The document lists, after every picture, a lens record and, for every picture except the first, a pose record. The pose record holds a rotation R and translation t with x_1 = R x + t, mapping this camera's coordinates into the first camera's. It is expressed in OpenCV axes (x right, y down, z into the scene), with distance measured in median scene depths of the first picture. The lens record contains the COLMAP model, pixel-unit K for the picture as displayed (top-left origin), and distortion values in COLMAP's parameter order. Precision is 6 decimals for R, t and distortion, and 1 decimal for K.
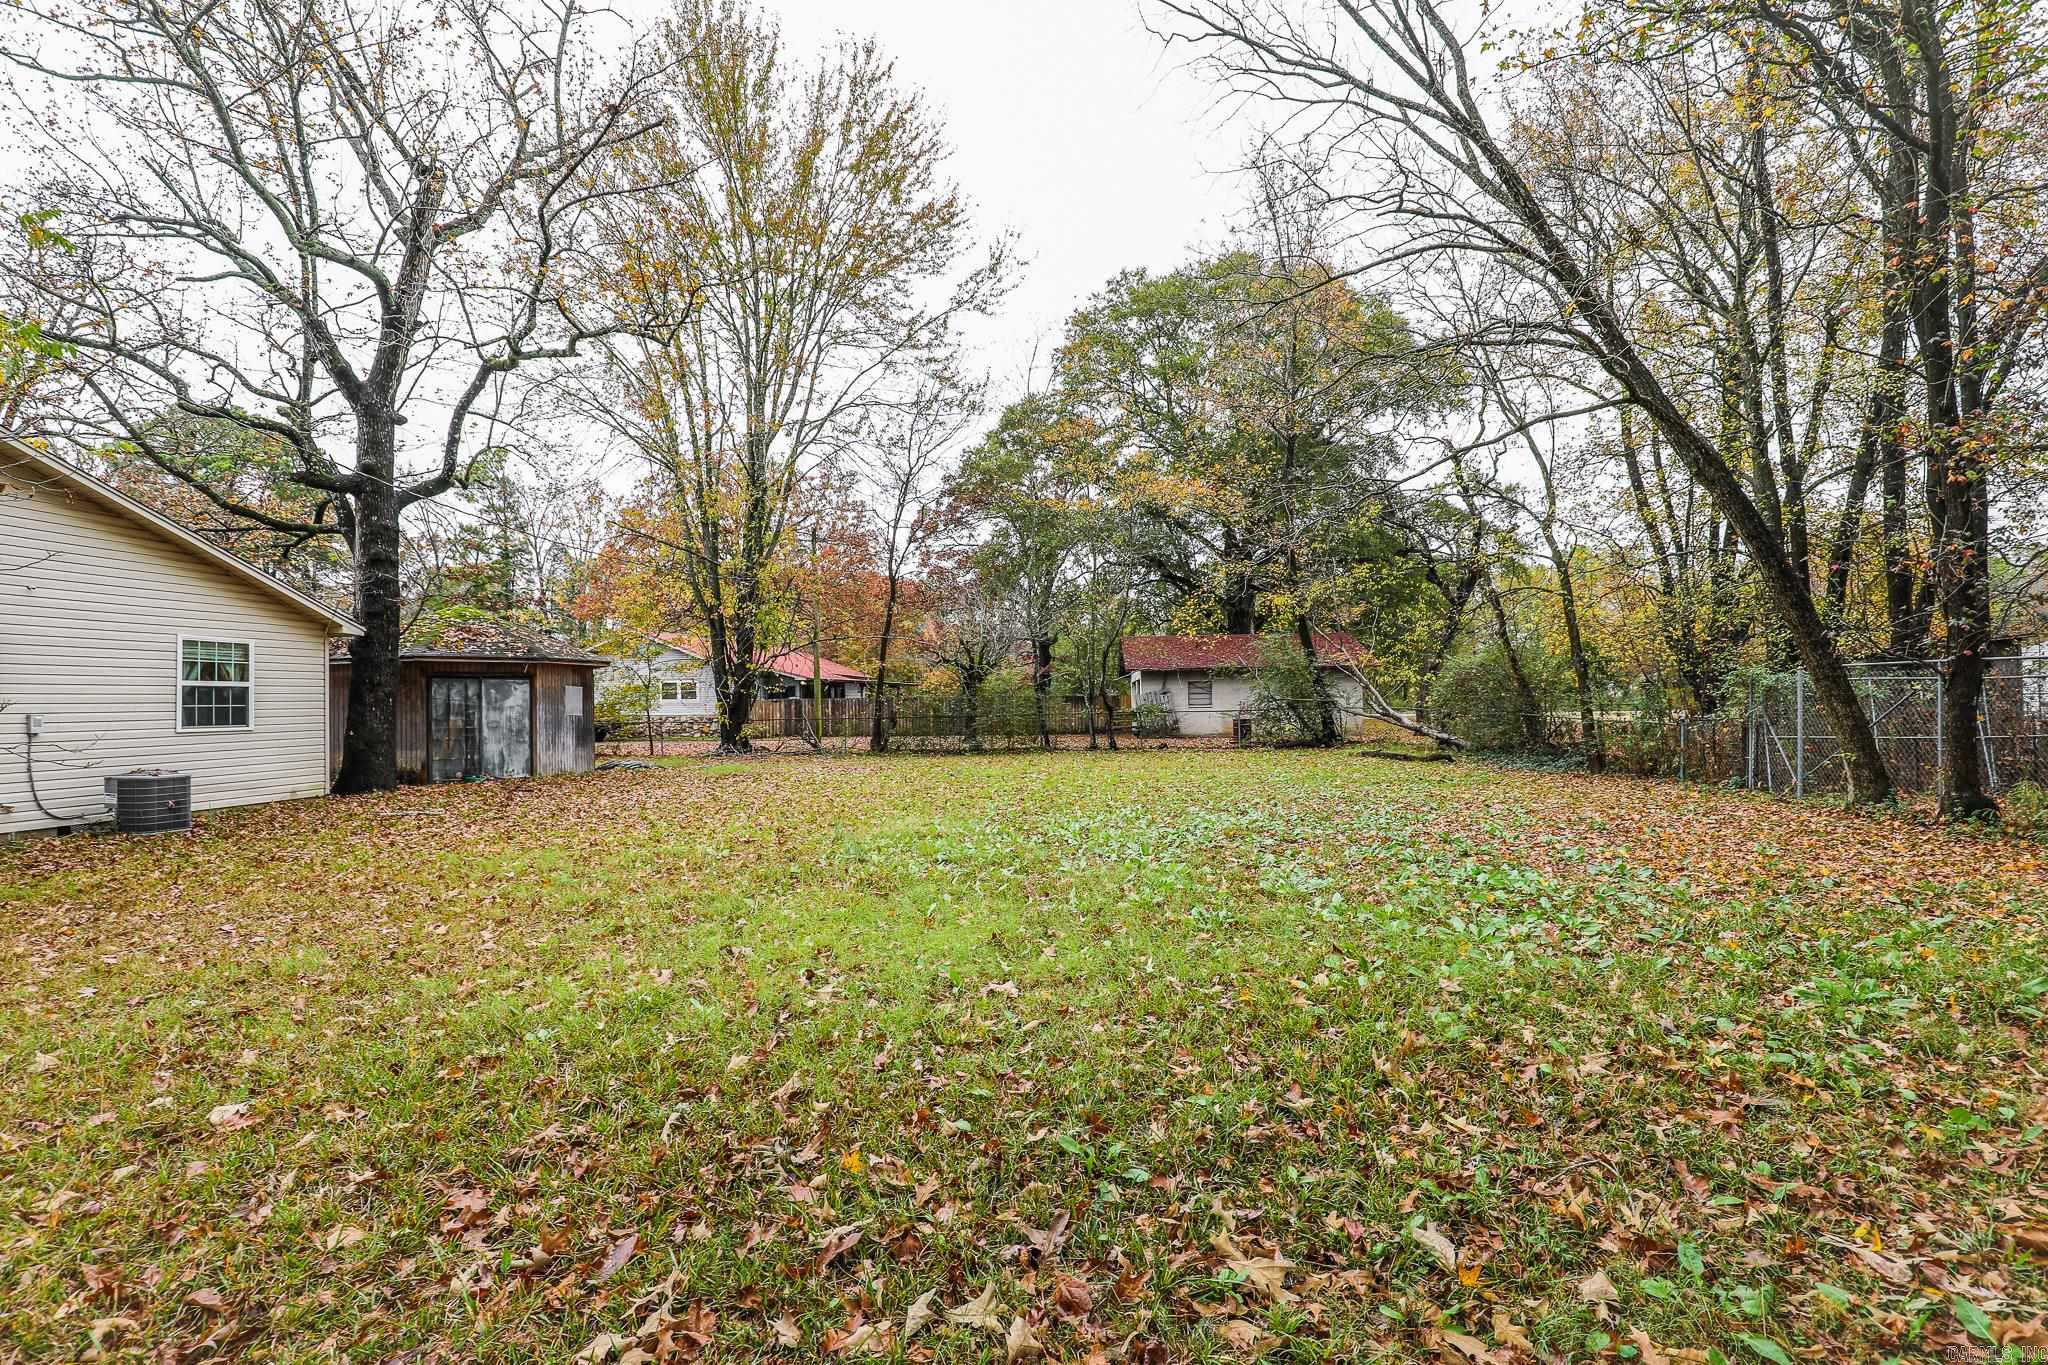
lens RADIAL K [[973.6, 0, 1024.0], [0, 973.6, 682.5], [0, 0, 1]] dist [-0.033440, 0.009917]
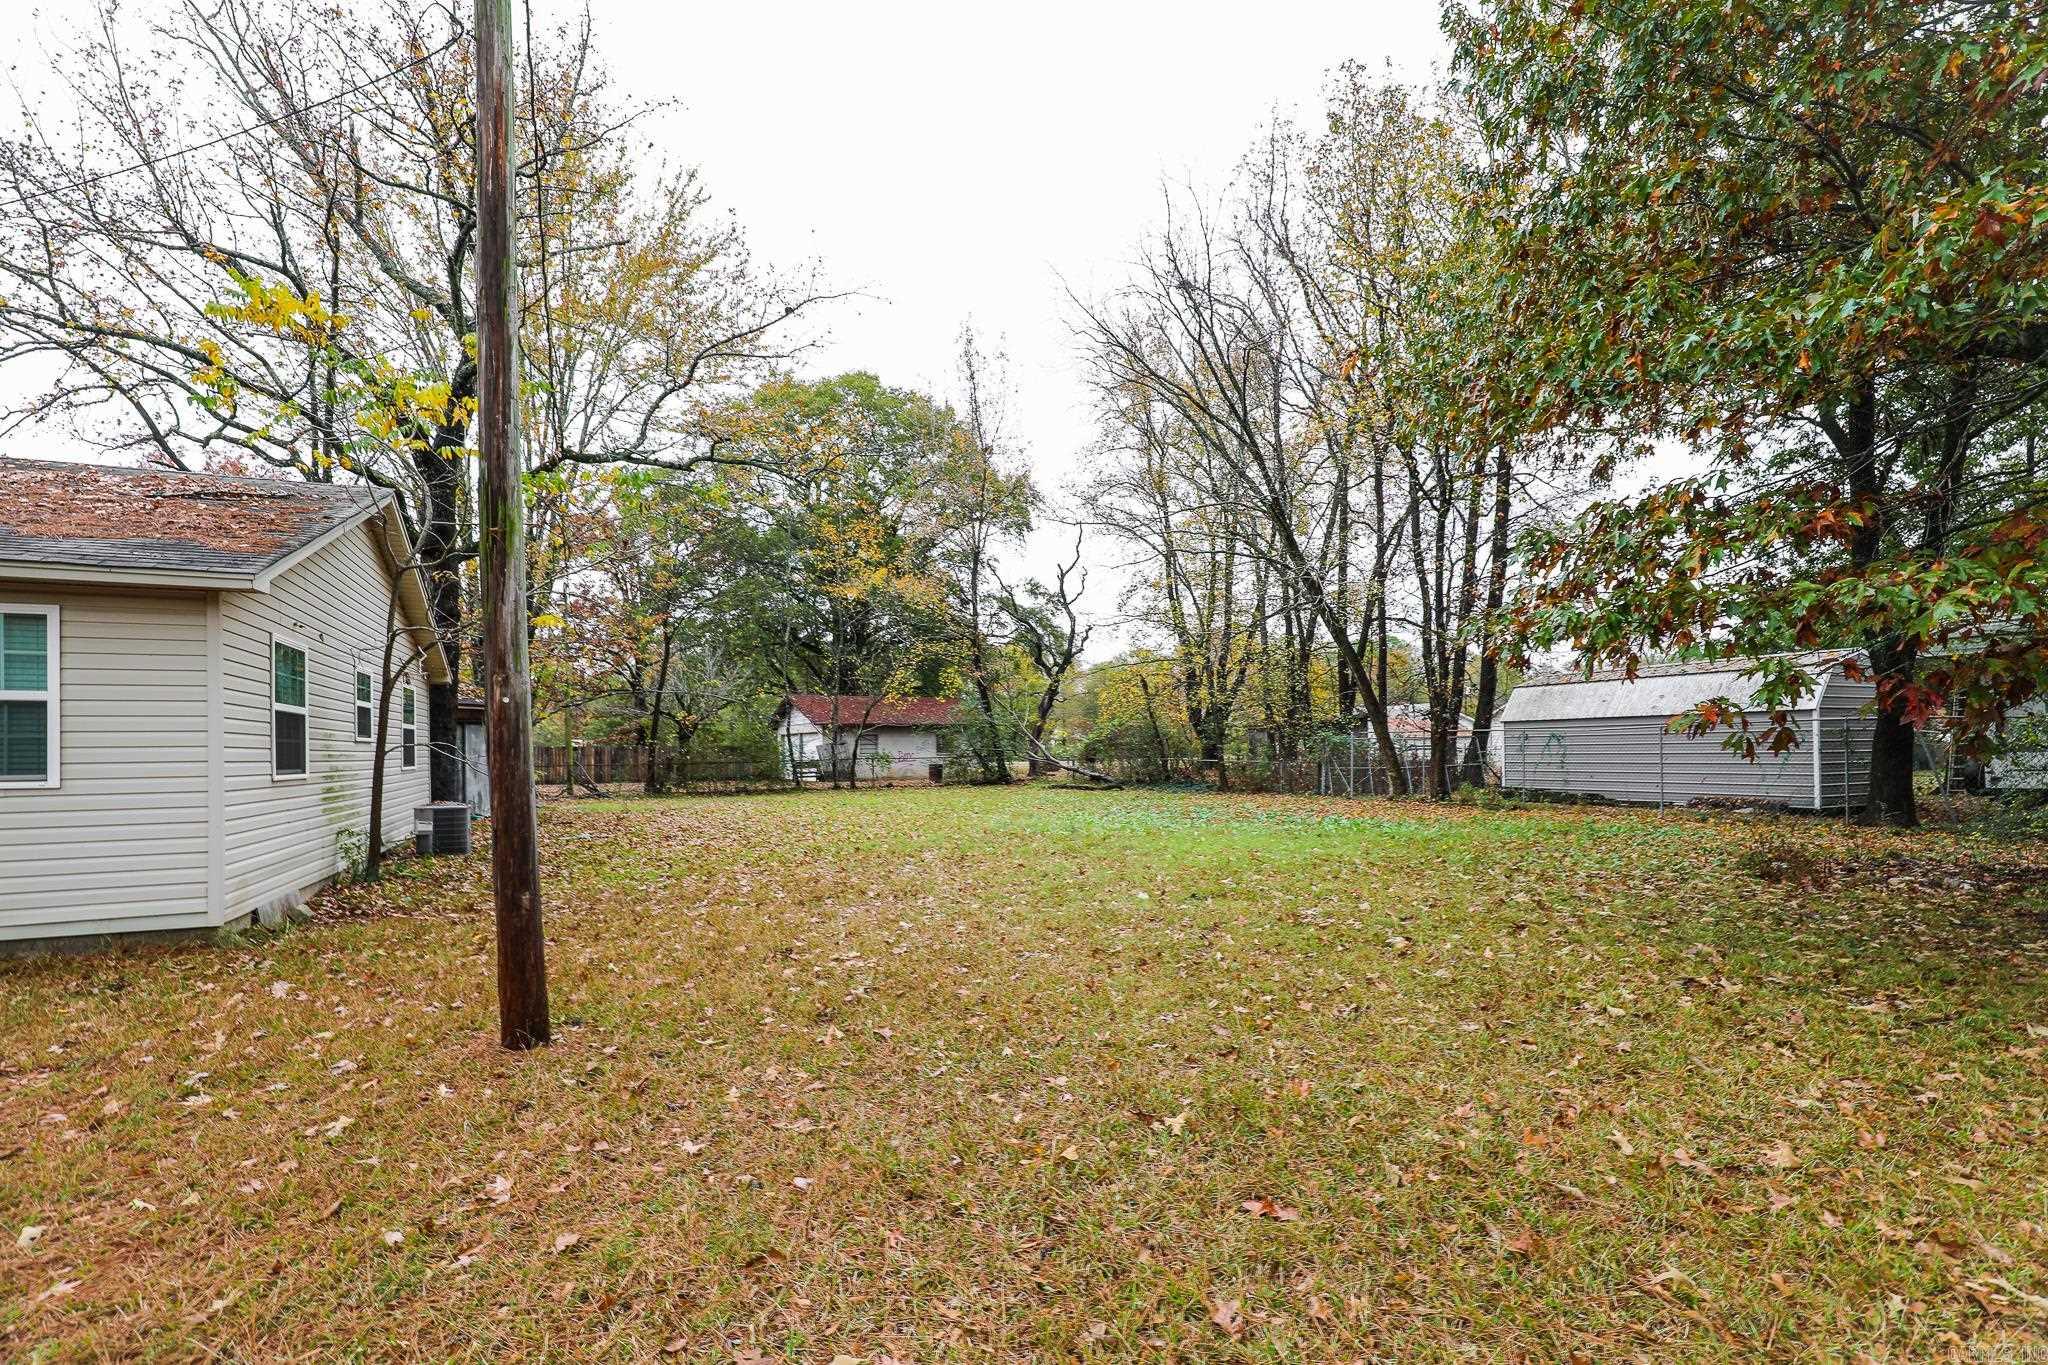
lens RADIAL K [[973.6, 0, 1024.0], [0, 973.6, 682.5], [0, 0, 1]] dist [-0.033440, 0.009917]
pose [[0.803727, 0.043936, 0.593374, -0.583878], [-0.013788, 0.998377, -0.055248, -0.001060], [-0.594839, 0.036223, 0.803028, -0.151476]]
